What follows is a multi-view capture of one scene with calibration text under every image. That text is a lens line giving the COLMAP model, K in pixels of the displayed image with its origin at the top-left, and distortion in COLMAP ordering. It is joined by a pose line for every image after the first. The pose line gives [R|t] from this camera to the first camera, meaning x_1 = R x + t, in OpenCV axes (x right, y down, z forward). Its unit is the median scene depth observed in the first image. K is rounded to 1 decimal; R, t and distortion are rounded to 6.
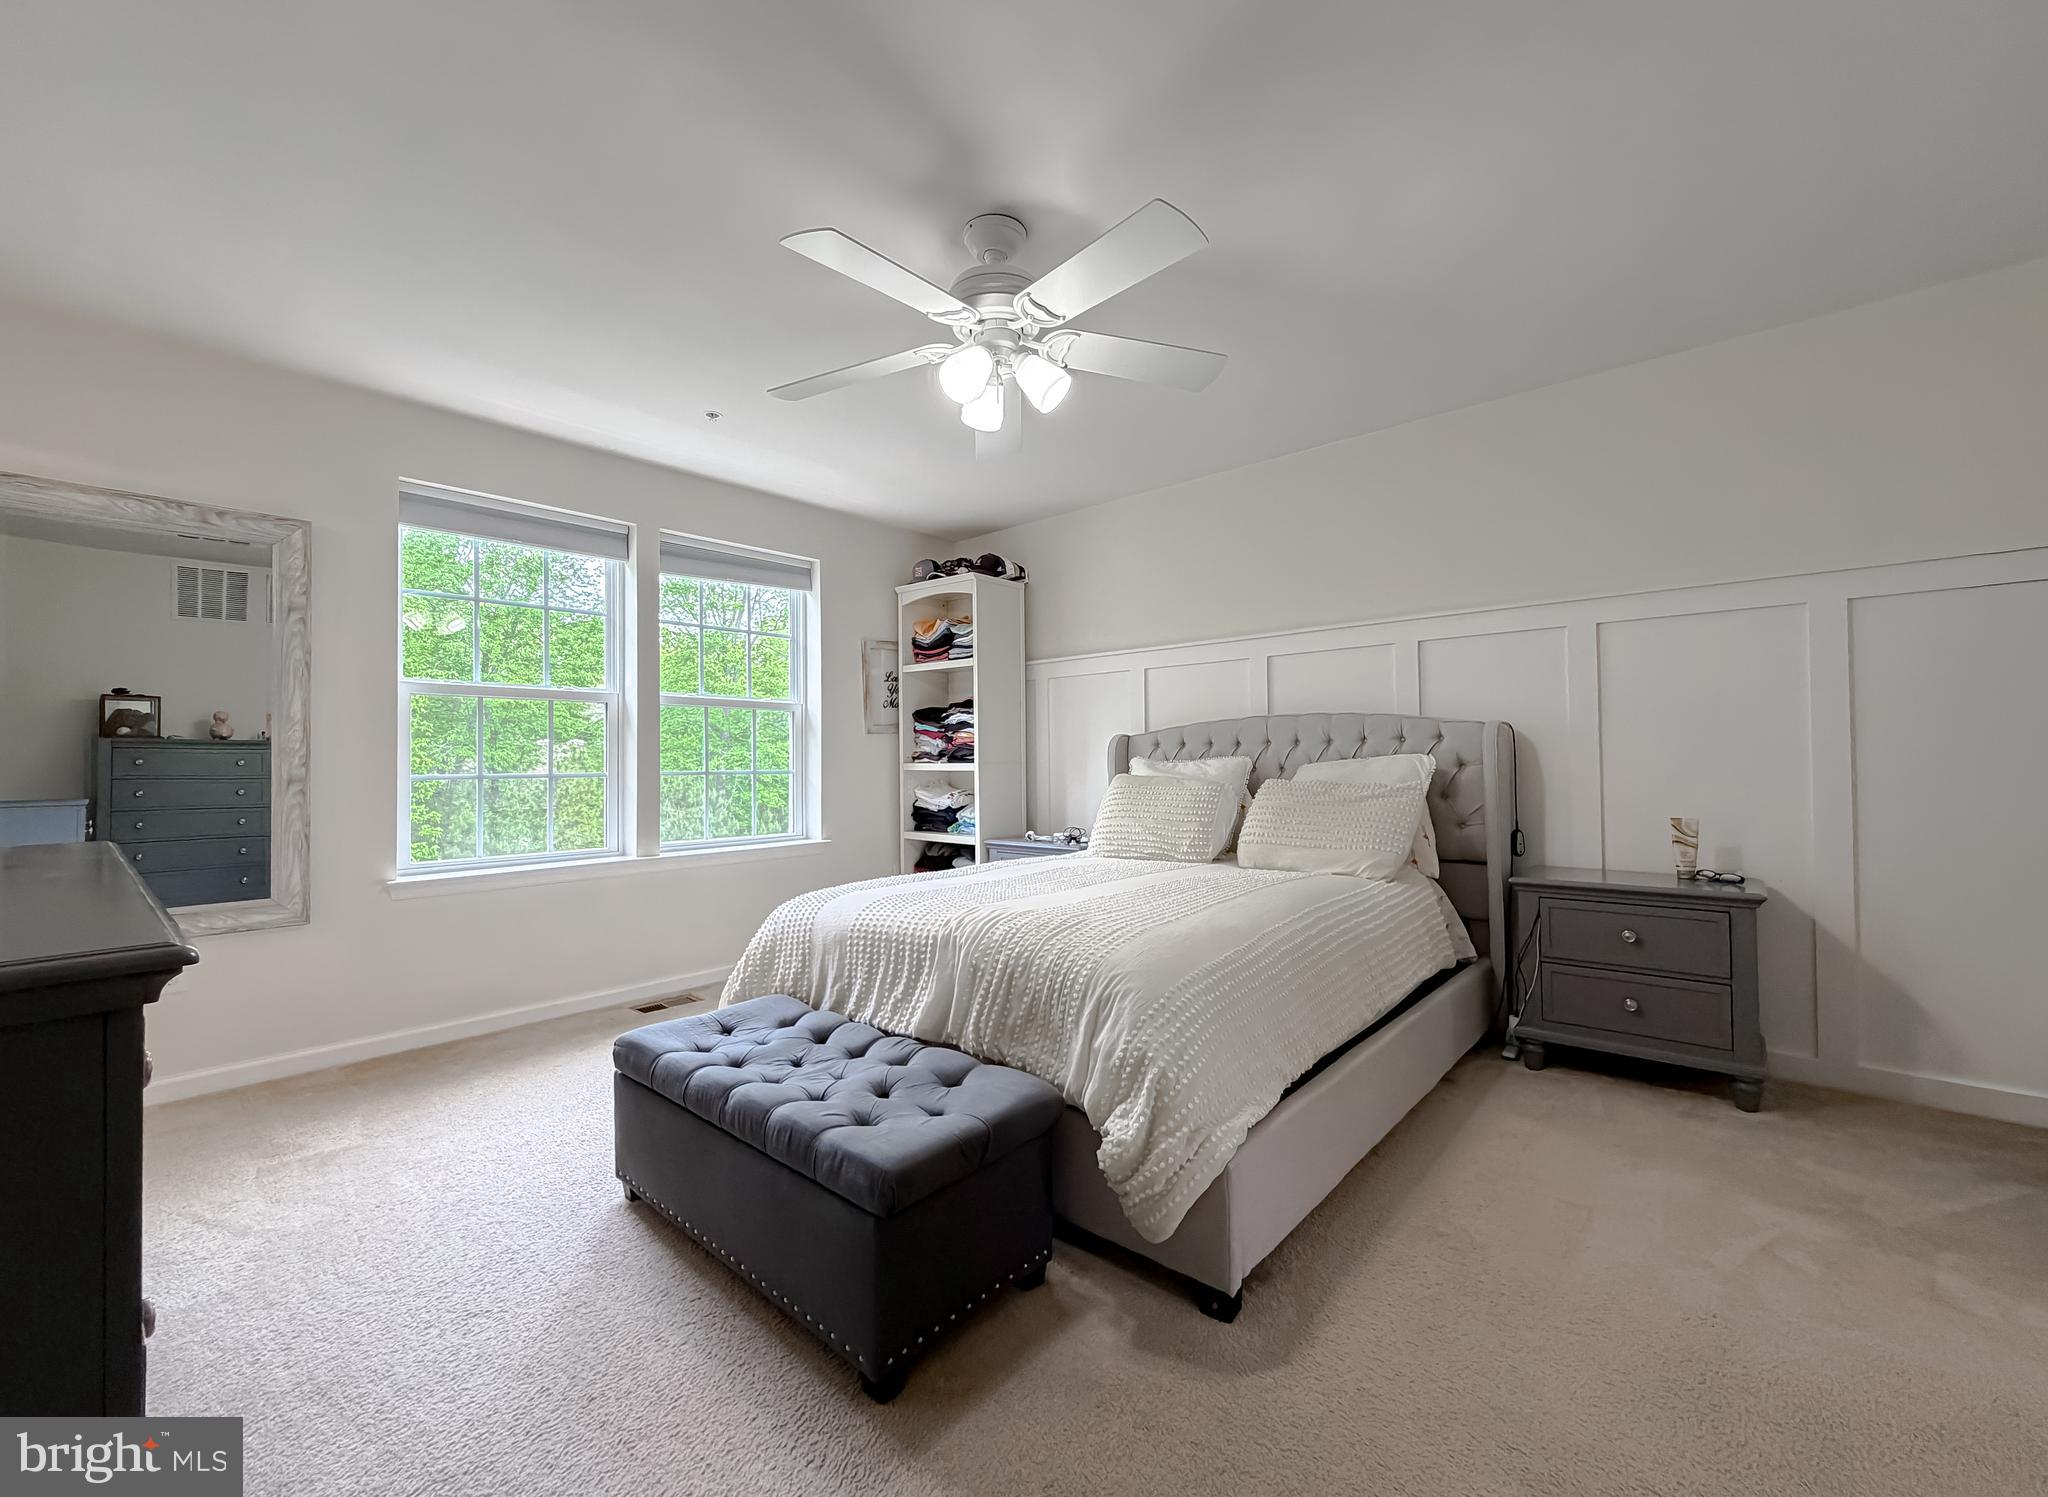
lens RADIAL K [[835.3, 0, 1018.8], [0, 835.3, 743.0], [0, 0, 1]] dist [0.003561, -0.000053]
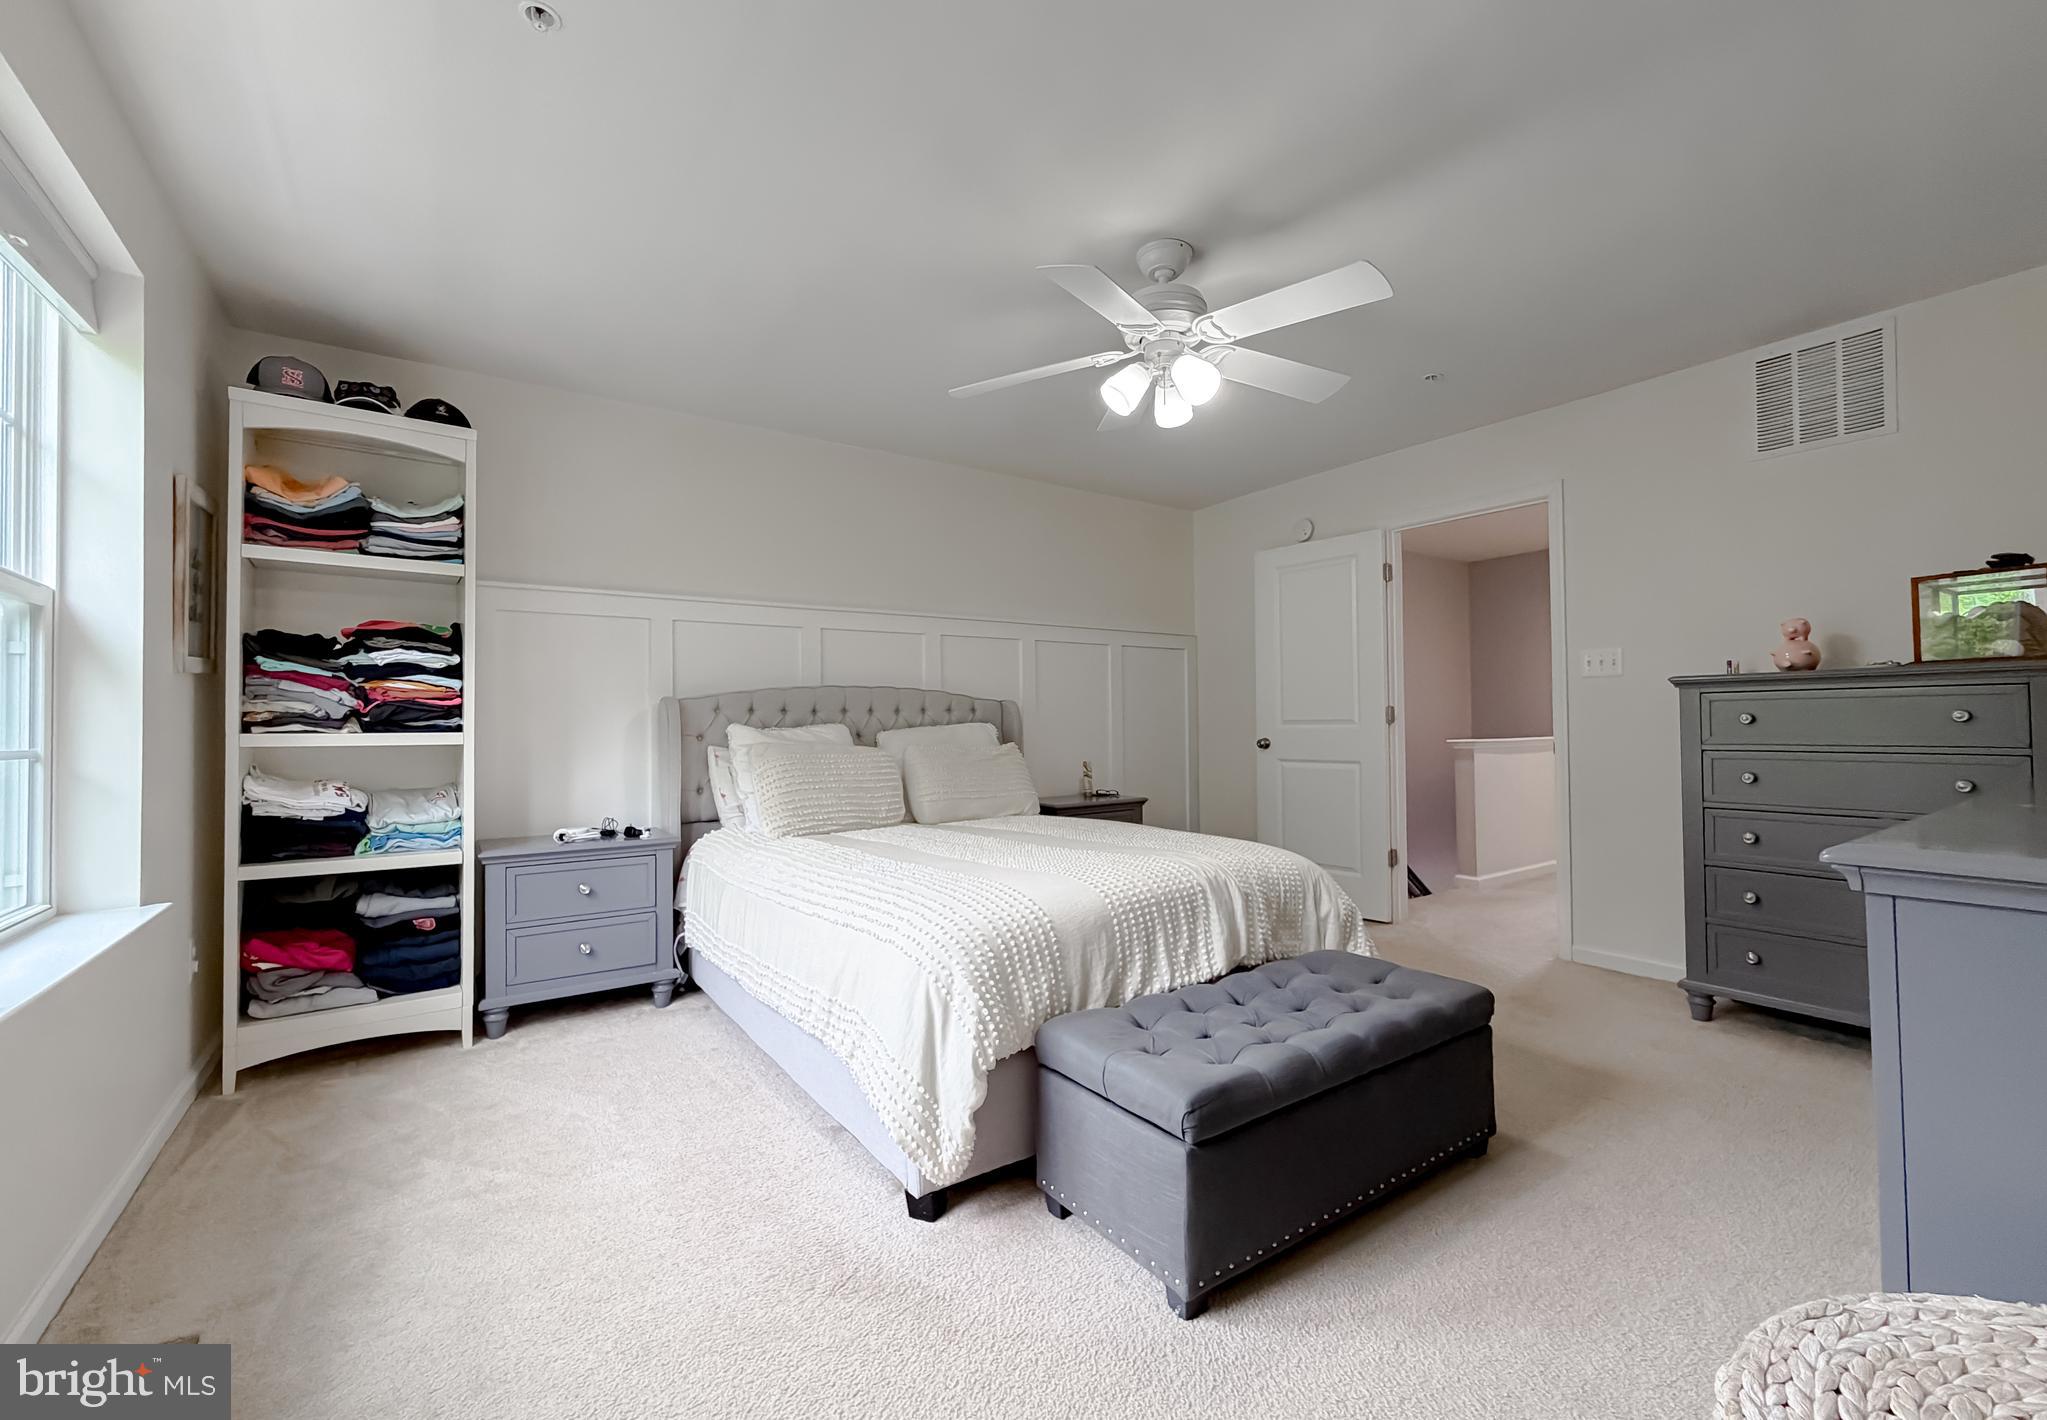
lens RADIAL K [[827.2, 0, 1017.0], [0, 827.2, 719.5], [0, 0, 1]] dist [-0.002578, 0.000458]
pose [[0.232616, 0.014038, 0.972467, -0.531996], [-0.015495, 0.999822, -0.010727, 0.013853], [-0.972445, -0.012573, 0.232792, 0.430104]]
